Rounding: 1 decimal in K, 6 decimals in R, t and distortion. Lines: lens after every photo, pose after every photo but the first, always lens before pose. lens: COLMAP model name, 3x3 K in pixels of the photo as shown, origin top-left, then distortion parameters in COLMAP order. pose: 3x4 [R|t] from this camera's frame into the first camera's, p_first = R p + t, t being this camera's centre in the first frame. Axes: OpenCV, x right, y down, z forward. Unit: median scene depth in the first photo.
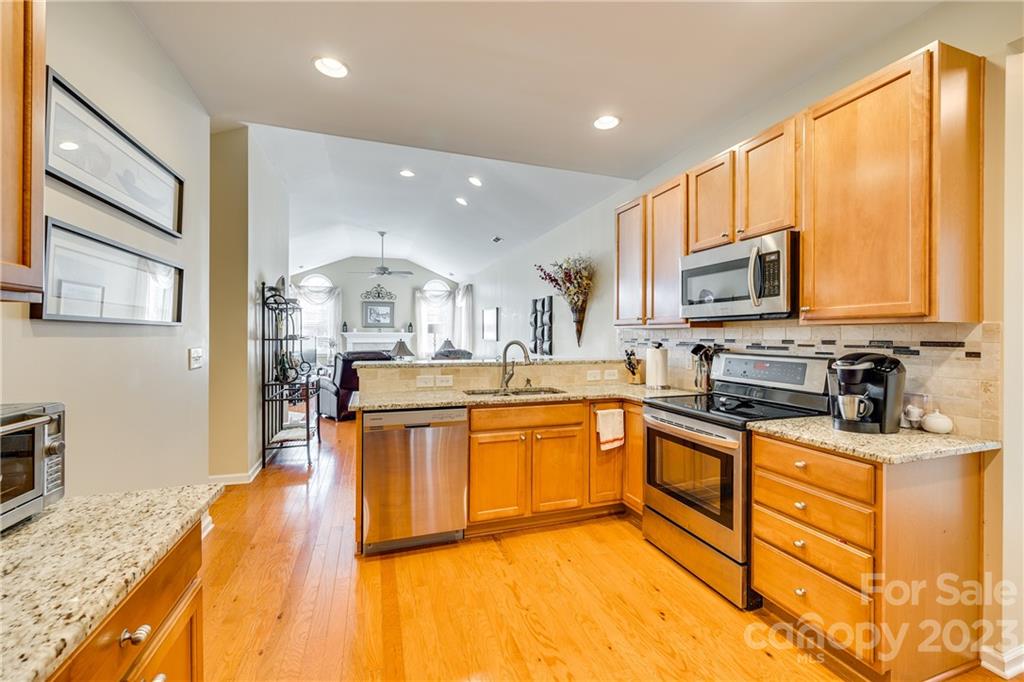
lens RADIAL K [[414.0, 0, 515.1], [0, 414.0, 338.4], [0, 0, 1]] dist [-0.002296, -0.000116]
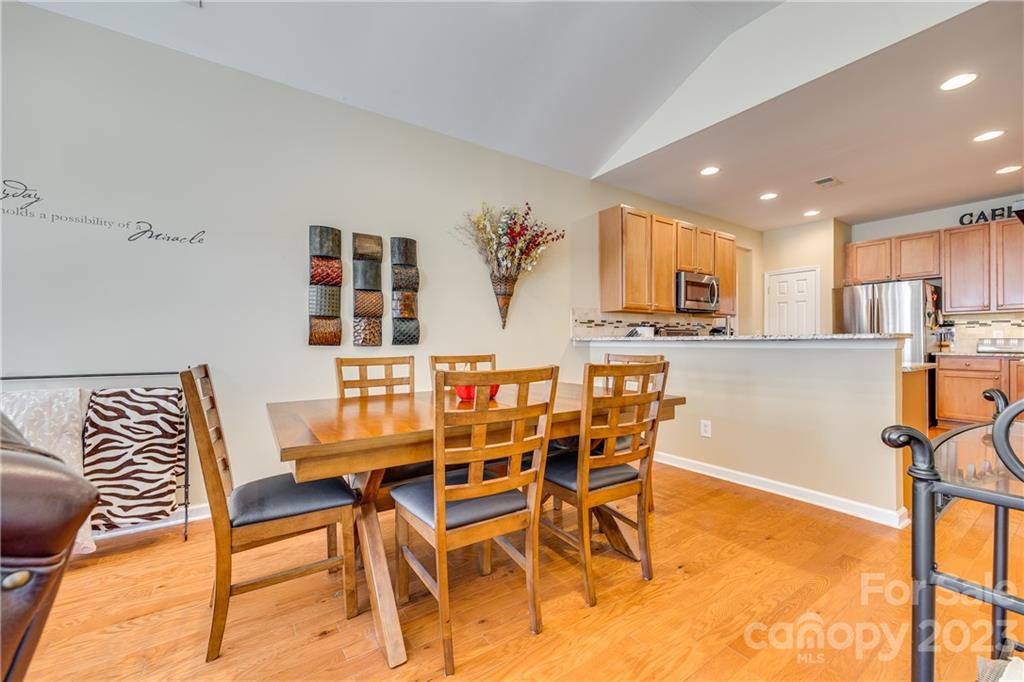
lens RADIAL K [[413.1, 0, 507.4], [0, 413.1, 343.8], [0, 0, 1]] dist [-0.006803, -0.000043]
pose [[-0.260357, -0.003729, 0.965505, -0.593132], [0.009157, 0.999938, 0.006331, 0.045433], [-0.965469, 0.010489, -0.260307, 1.225795]]
